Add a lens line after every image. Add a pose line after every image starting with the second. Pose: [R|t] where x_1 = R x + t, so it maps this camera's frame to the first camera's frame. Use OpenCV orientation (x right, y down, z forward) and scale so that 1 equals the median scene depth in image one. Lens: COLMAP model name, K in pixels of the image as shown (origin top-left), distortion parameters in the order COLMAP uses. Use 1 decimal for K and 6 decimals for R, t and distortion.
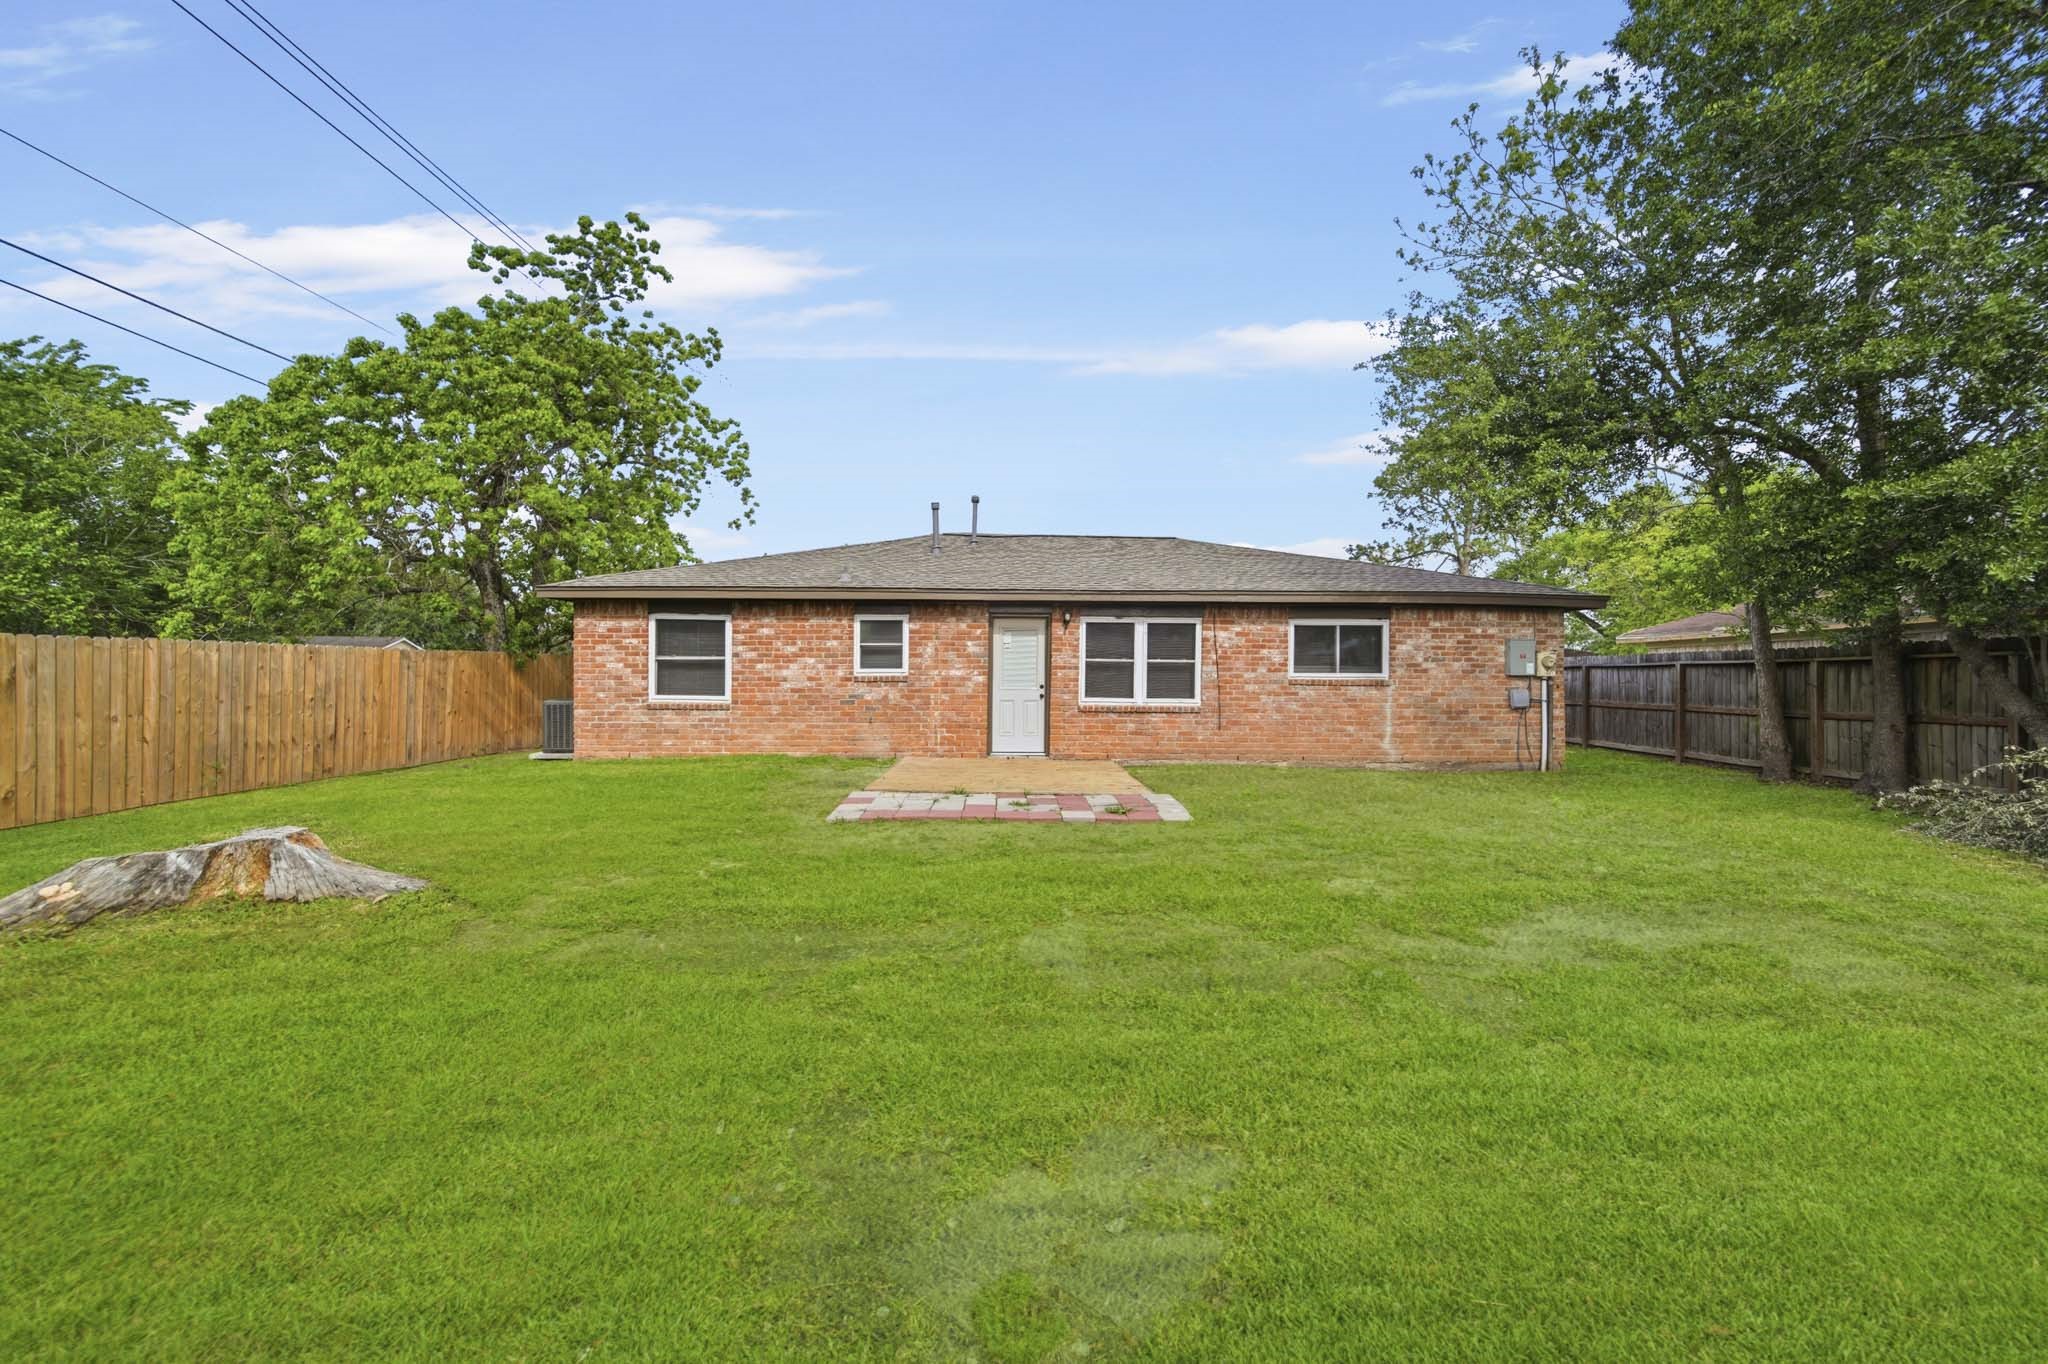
lens RADIAL K [[727.8, 0, 1019.1], [0, 727.8, 674.3], [0, 0, 1]] dist [-0.000832, -0.000349]
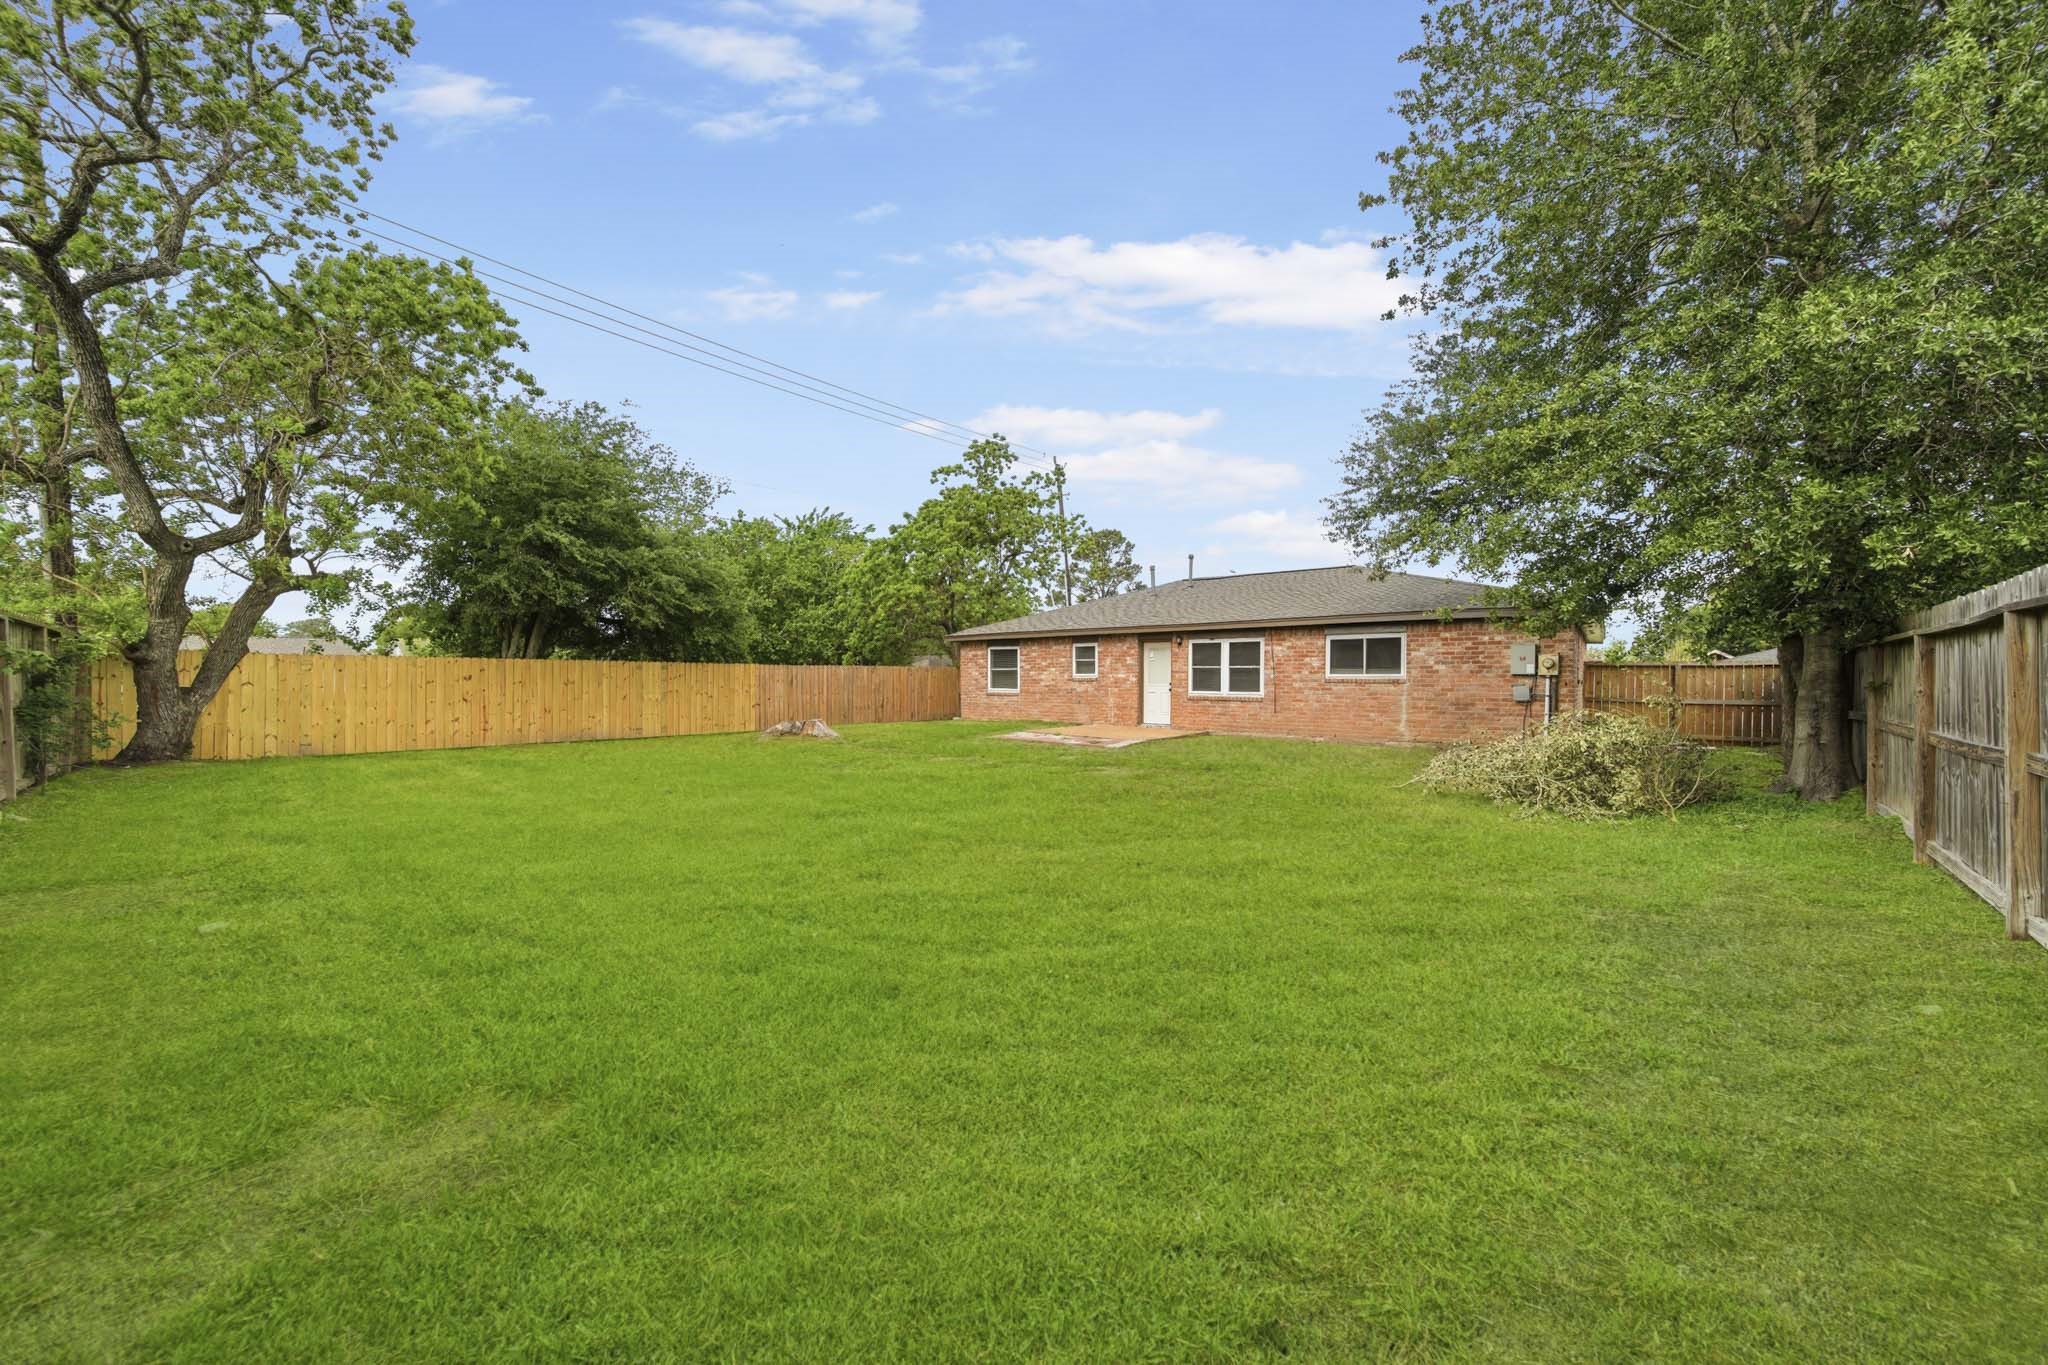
lens RADIAL K [[727.8, 0, 1026.8], [0, 727.8, 680.6], [0, 0, 1]] dist [-0.000832, -0.000349]
pose [[0.767137, -0.003196, -0.641475, 0.830142], [0.007466, 0.999964, 0.003947, 0.000776], [0.641439, -0.007817, 0.767134, -0.445405]]
